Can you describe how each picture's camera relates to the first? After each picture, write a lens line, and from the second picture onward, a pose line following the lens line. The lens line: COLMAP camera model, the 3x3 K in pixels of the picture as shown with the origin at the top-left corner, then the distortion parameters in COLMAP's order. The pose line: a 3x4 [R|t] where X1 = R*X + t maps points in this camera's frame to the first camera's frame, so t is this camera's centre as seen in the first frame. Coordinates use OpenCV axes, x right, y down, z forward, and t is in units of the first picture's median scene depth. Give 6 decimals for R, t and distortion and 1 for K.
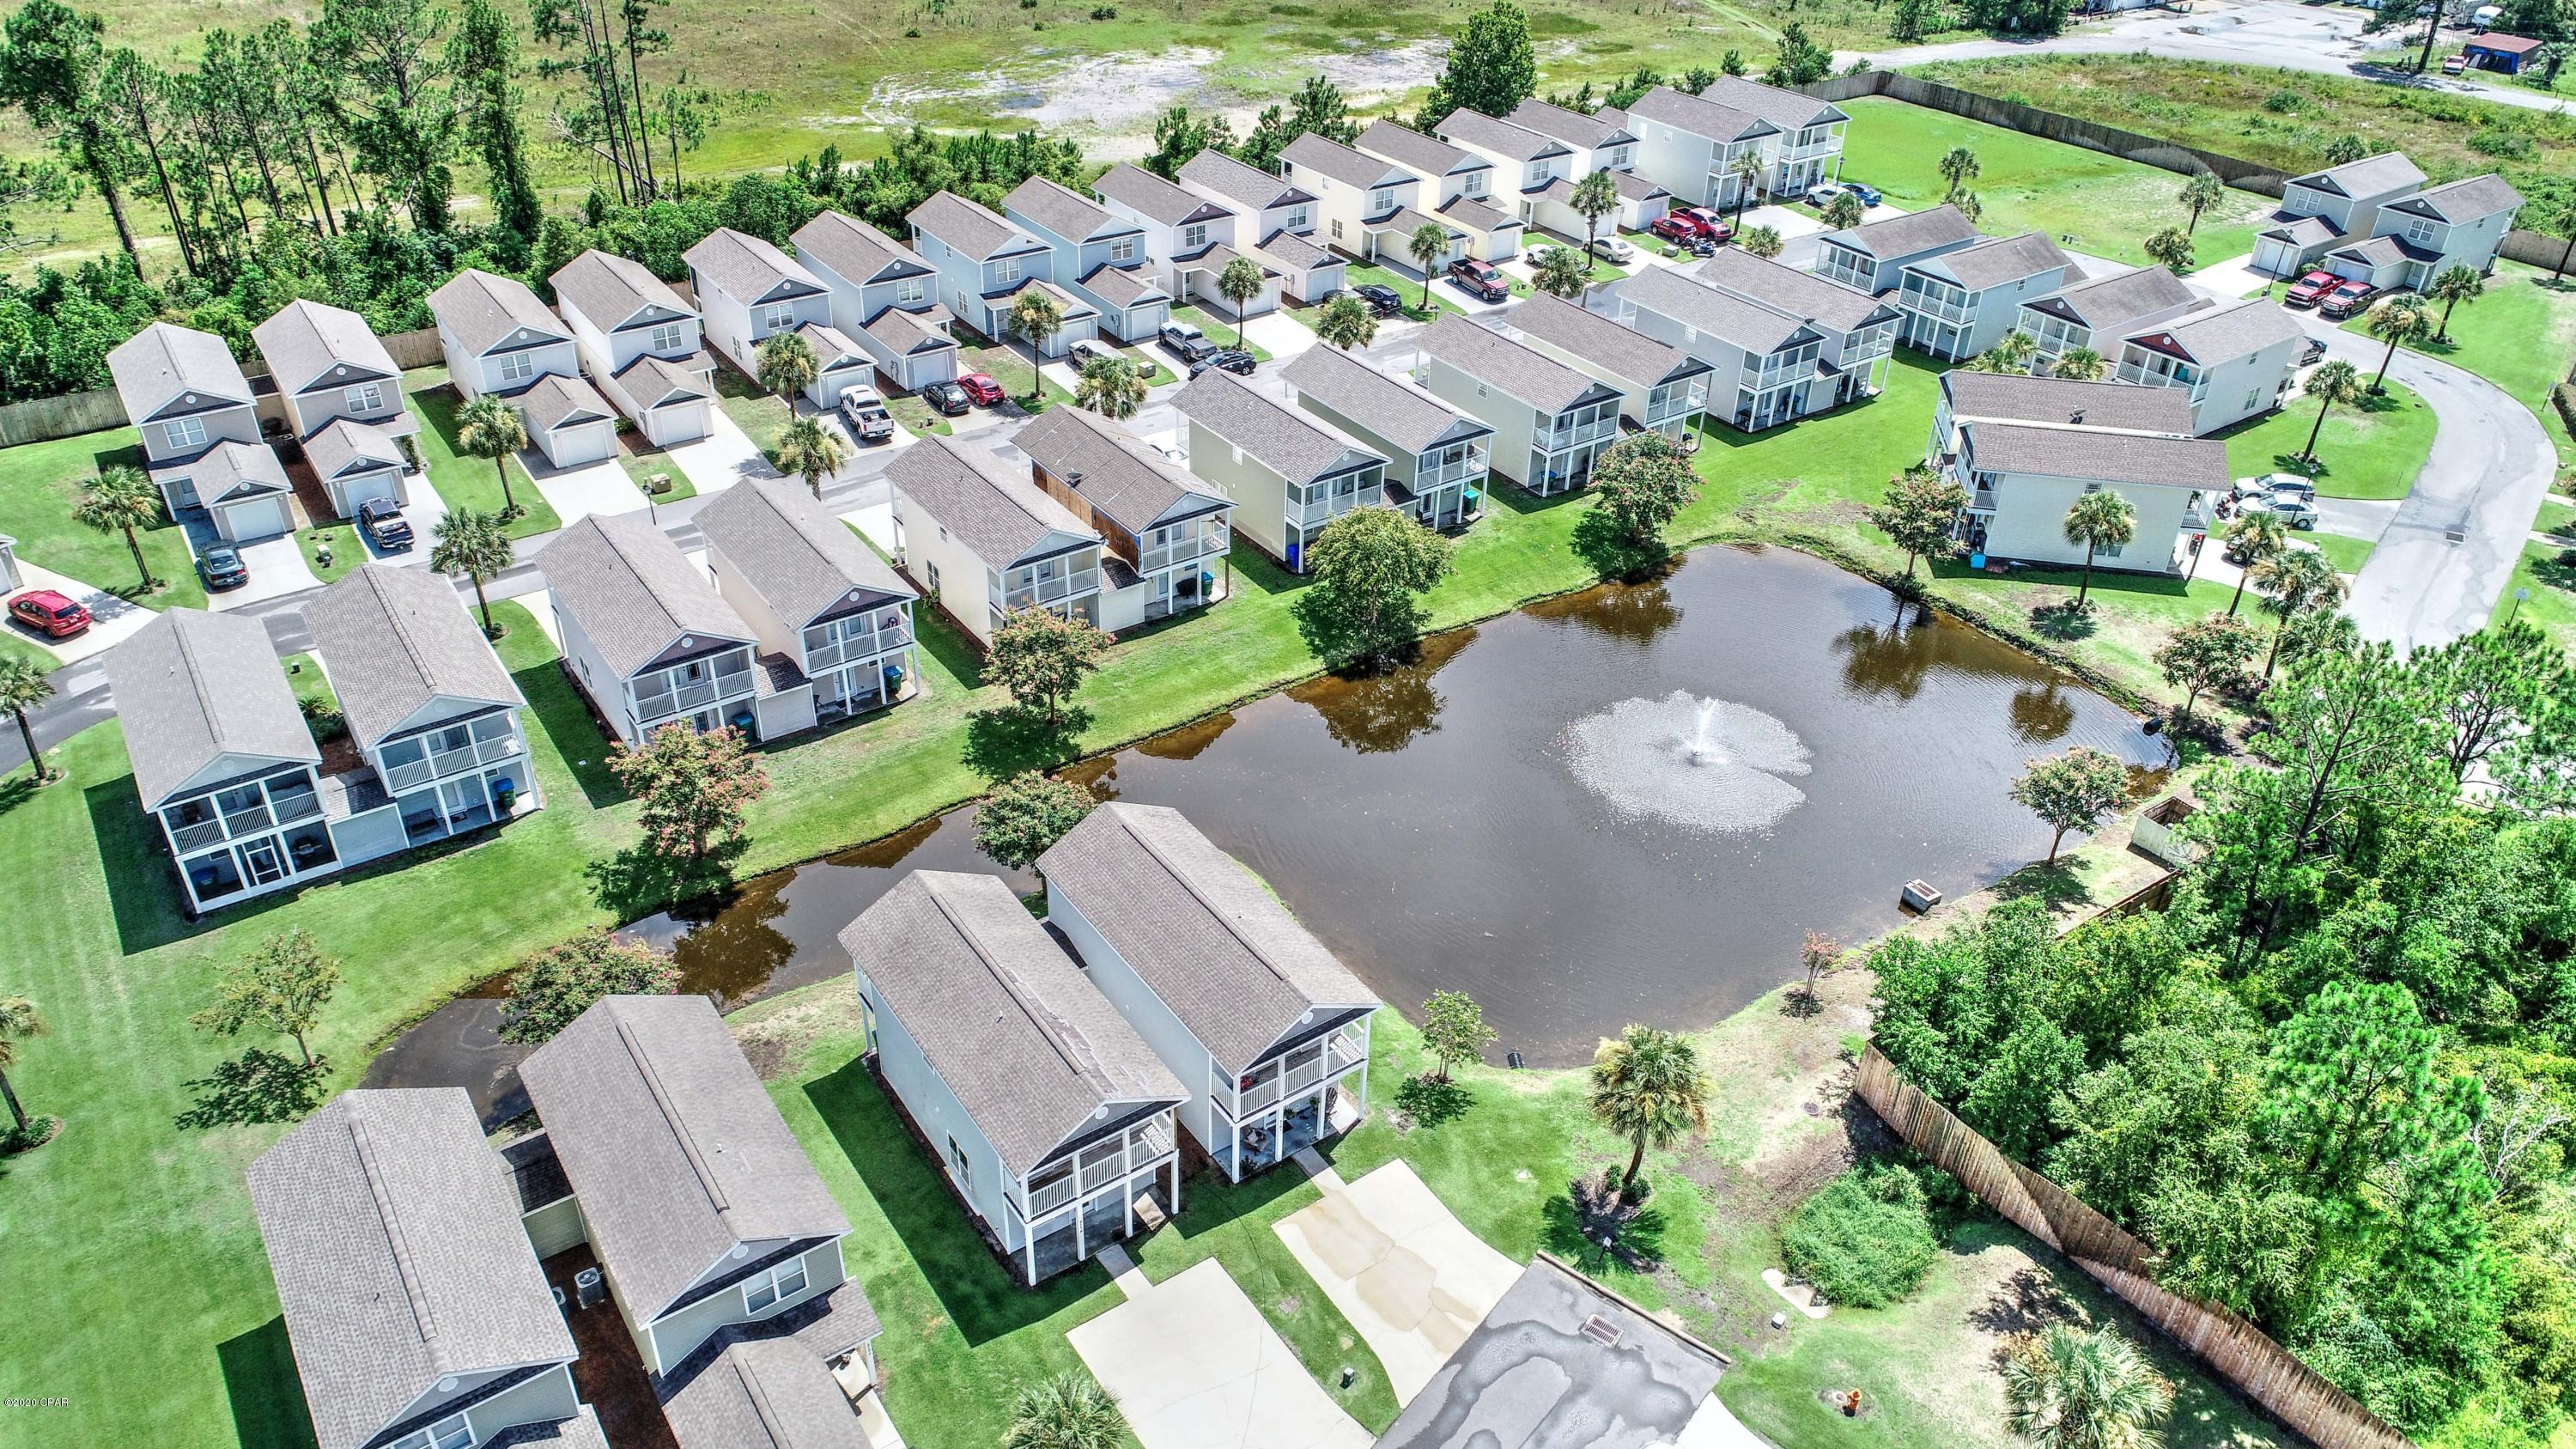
lens RADIAL K [[1758.1, 0, 1278.3], [0, 1758.1, 708.9], [0, 0, 1]] dist [-0.003865, 0.006947]
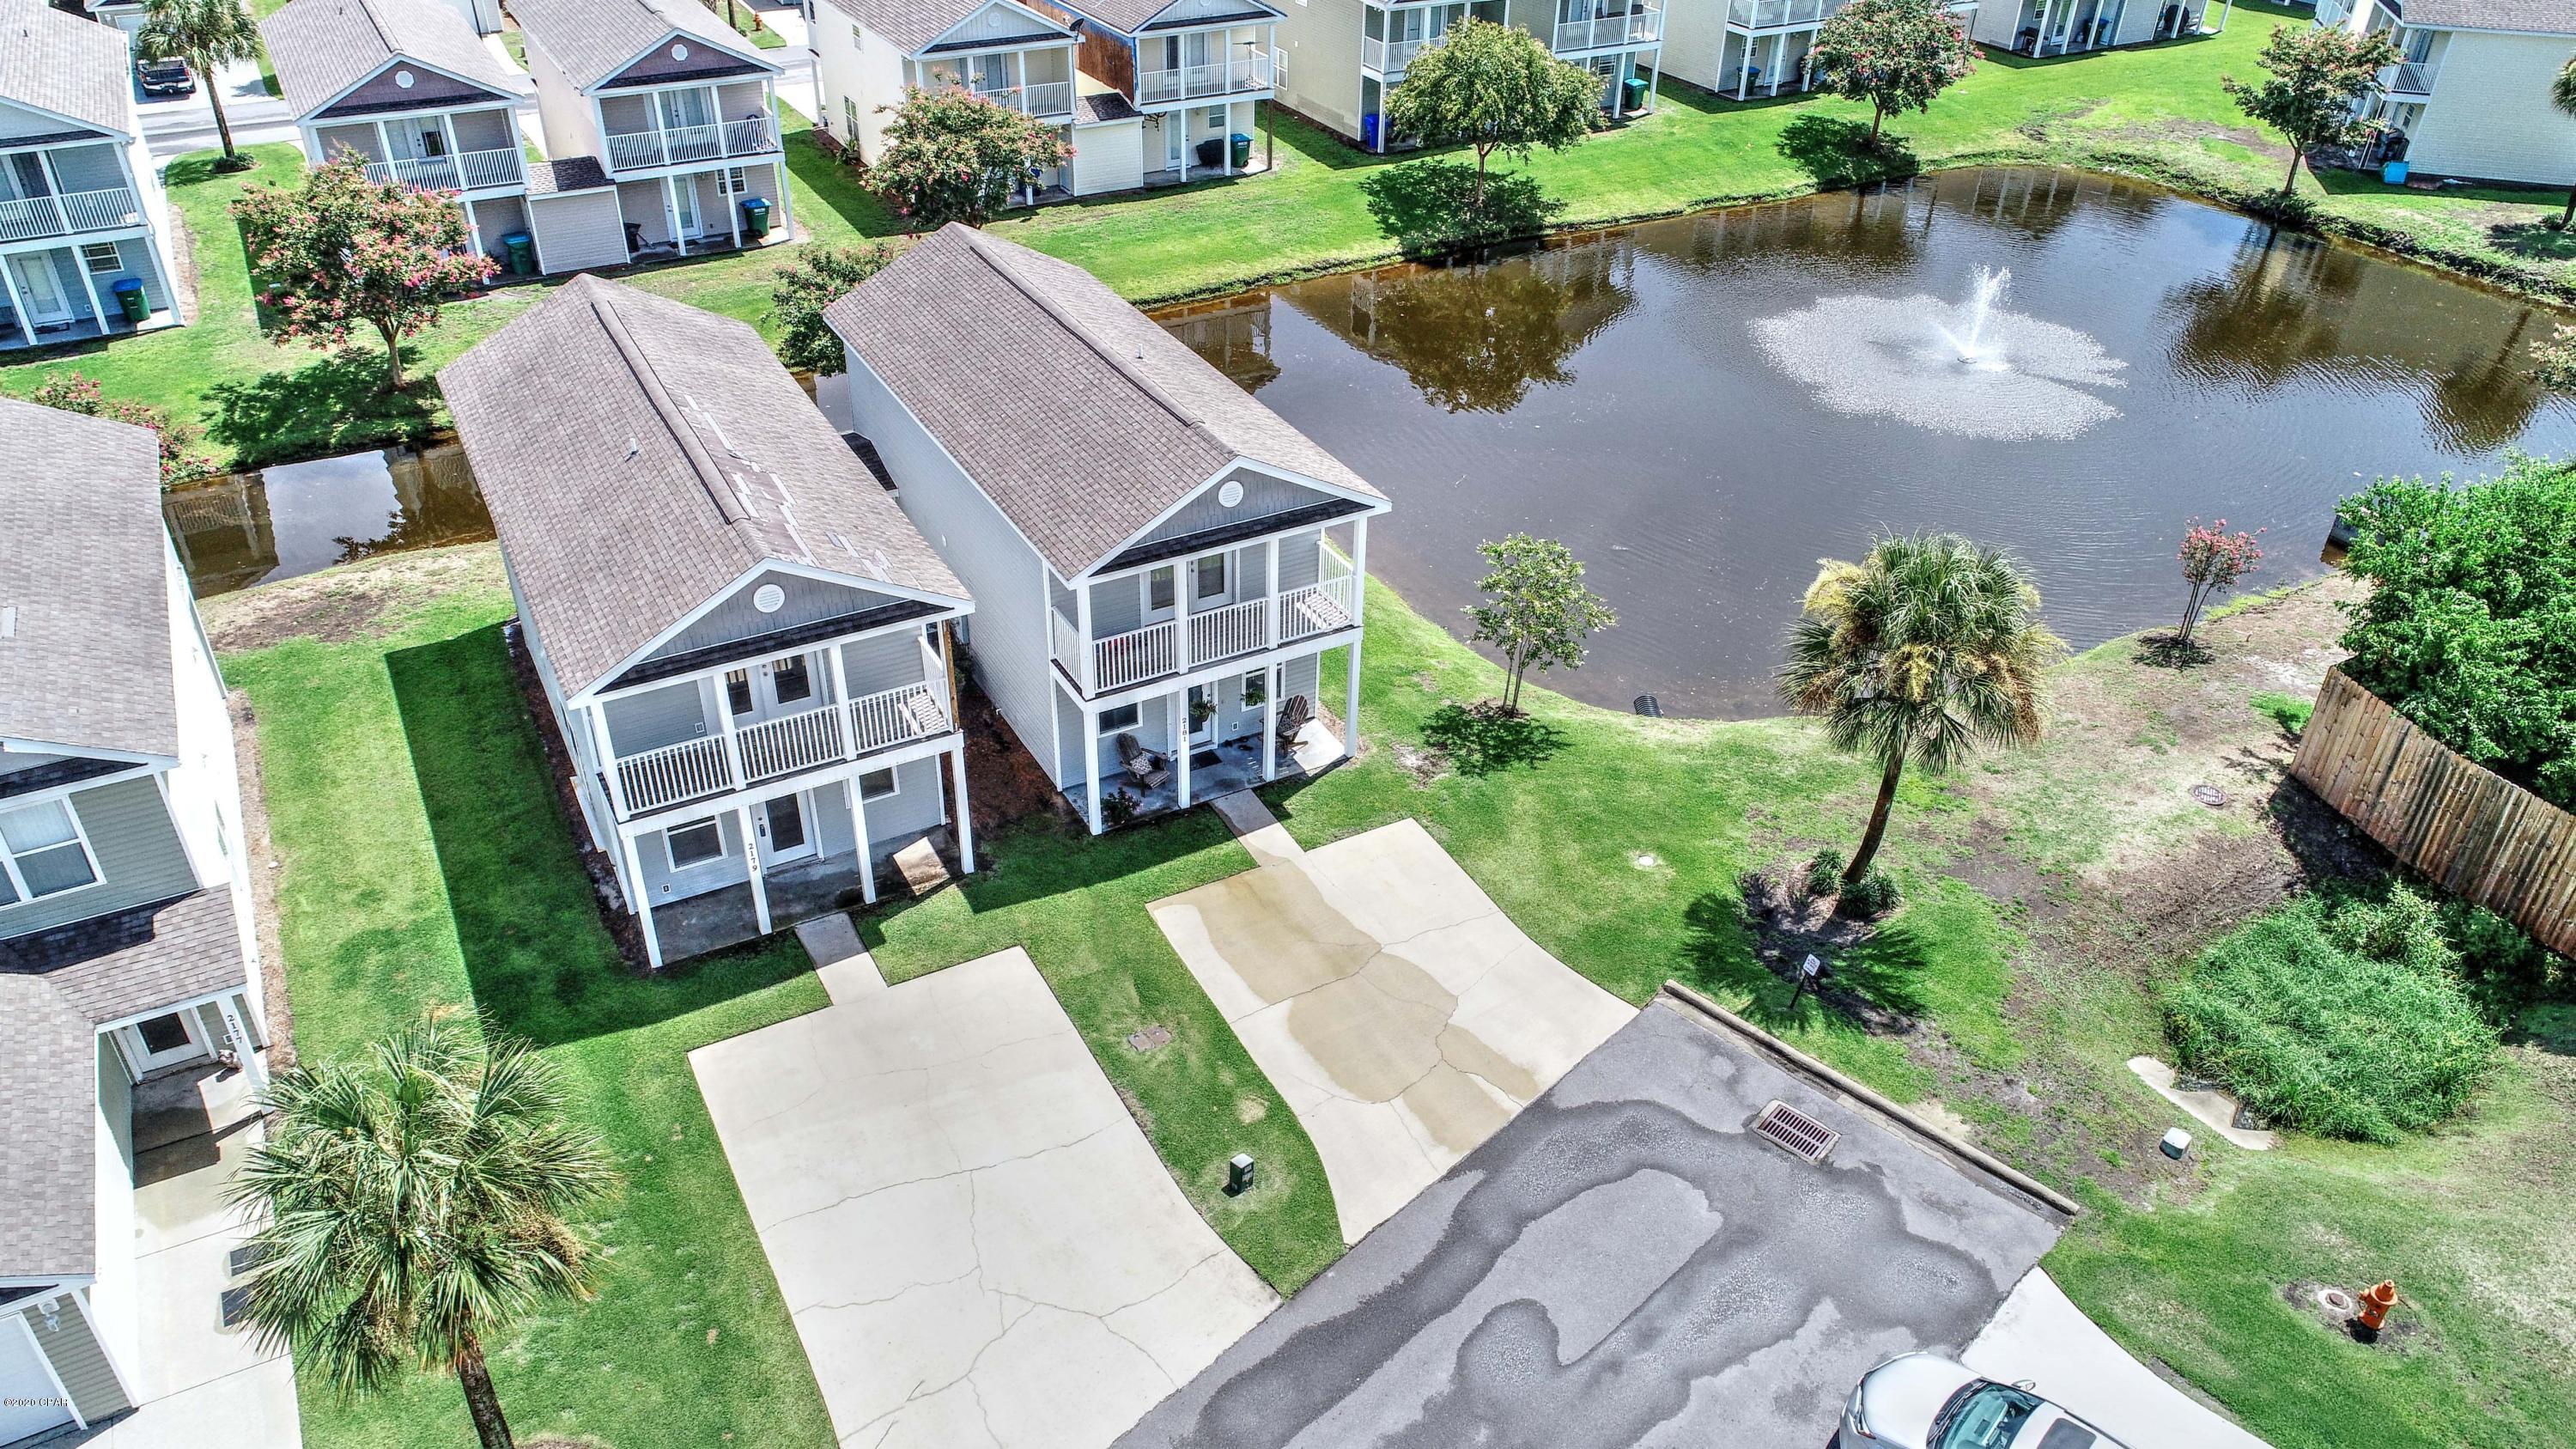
lens RADIAL K [[1758.1, 0, 1278.9], [0, 1758.1, 732.2], [0, 0, 1]] dist [-0.003865, 0.006947]
pose [[0.994413, 0.049846, -0.093045, 0.077051], [-0.048290, 0.998654, 0.018904, 0.222238], [0.093863, -0.014305, 0.995482, 0.469886]]
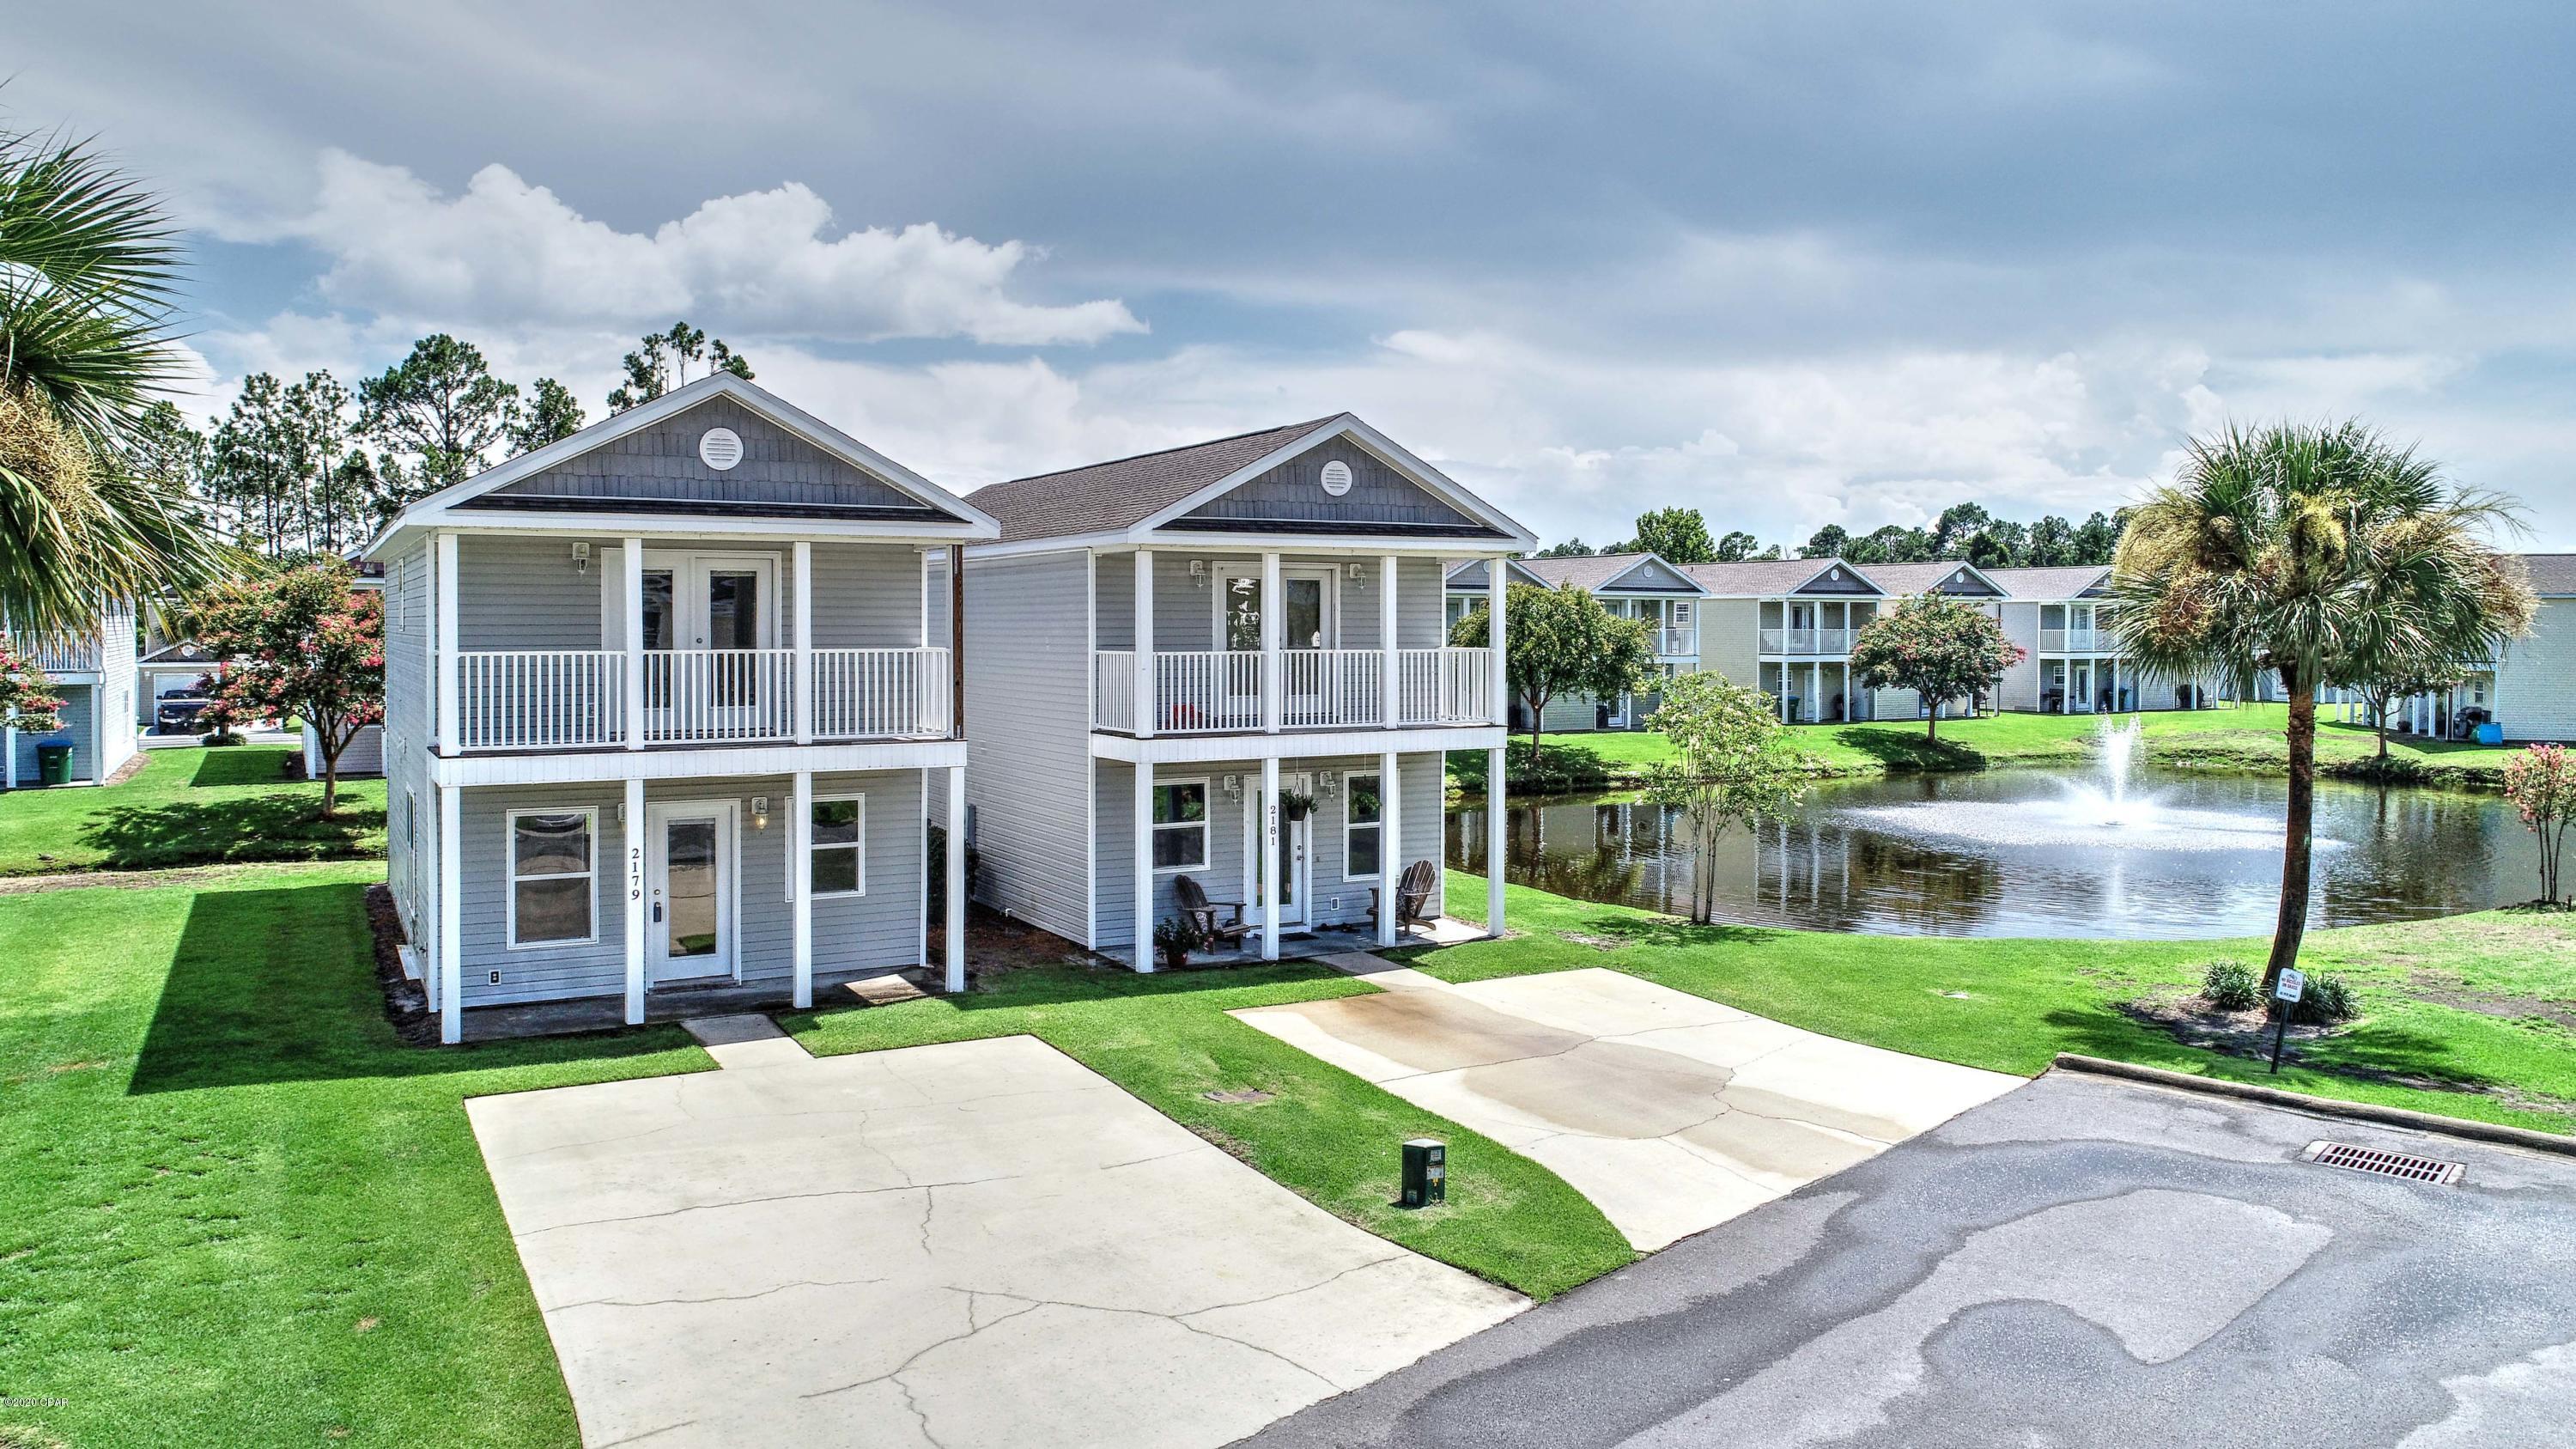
lens RADIAL K [[1758.1, 0, 1280.3], [0, 1758.1, 678.9], [0, 0, 1]] dist [-0.003865, 0.006947]
pose [[0.994499, -0.023463, -0.102087, 0.041310], [-0.032941, 0.855093, -0.517427, 0.397184], [0.099434, 0.517944, 0.849616, 0.651998]]
